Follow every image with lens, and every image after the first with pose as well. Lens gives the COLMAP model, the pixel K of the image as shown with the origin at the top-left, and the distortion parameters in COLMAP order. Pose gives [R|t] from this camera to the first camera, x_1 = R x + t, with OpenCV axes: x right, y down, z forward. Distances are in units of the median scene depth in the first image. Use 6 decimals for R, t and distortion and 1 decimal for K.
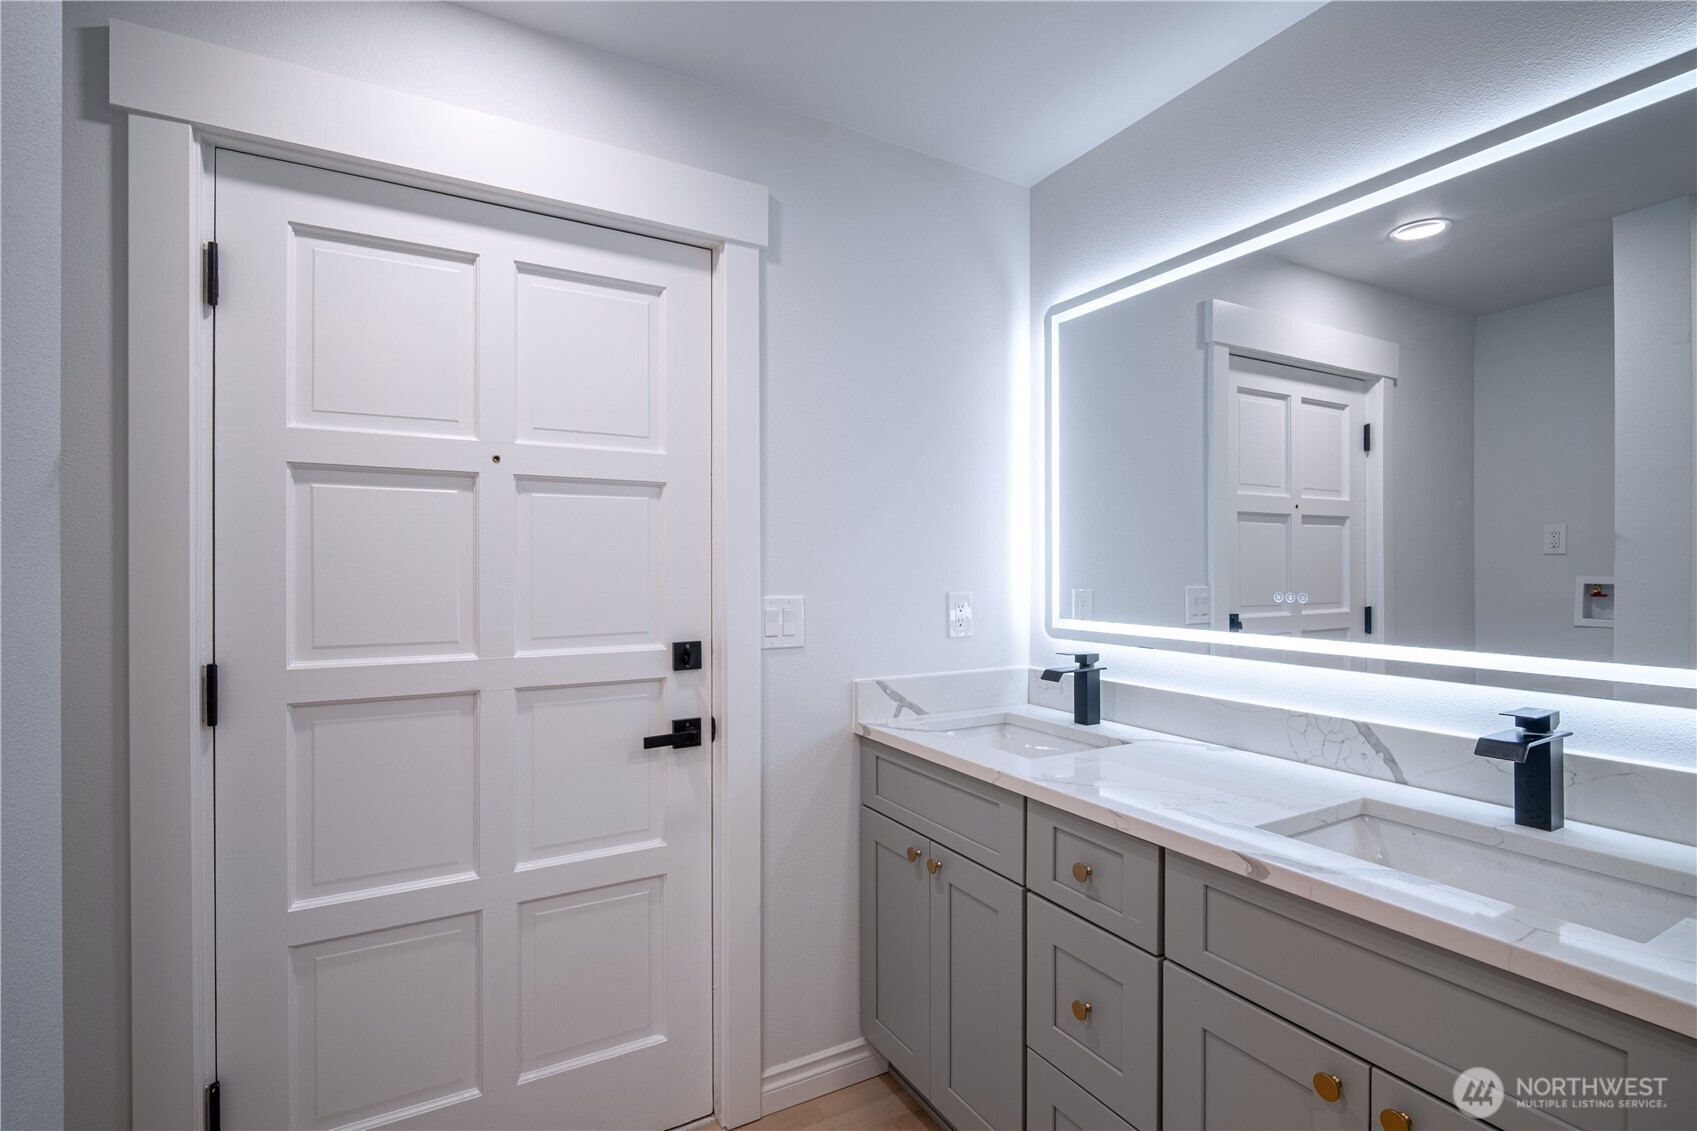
lens RADIAL K [[772.9, 0, 848.5], [0, 772.9, 565.5], [0, 0, 1]] dist [-0.005400, -0.000320]
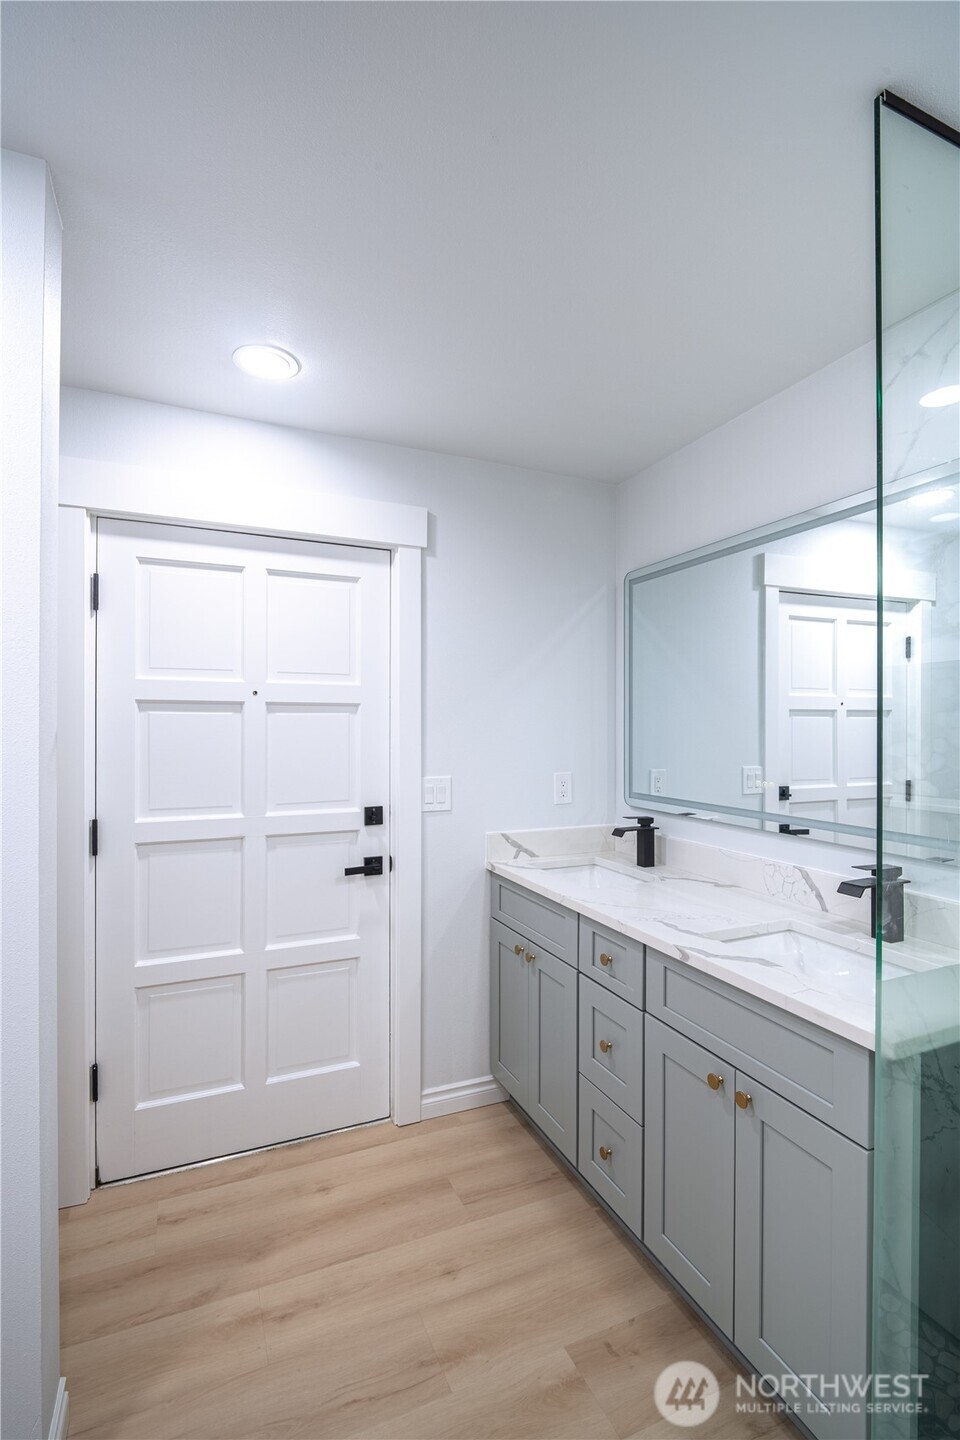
lens RADIAL K [[668.9, 0, 480.0], [0, 668.9, 720.0], [0, 0, 1]] dist [-0.000433, -0.000739]
pose [[0.994450, 0.001745, -0.105197, 0.143980], [-0.002058, 0.999994, -0.002868, -0.071531], [0.105191, 0.003069, 0.994447, -0.308559]]
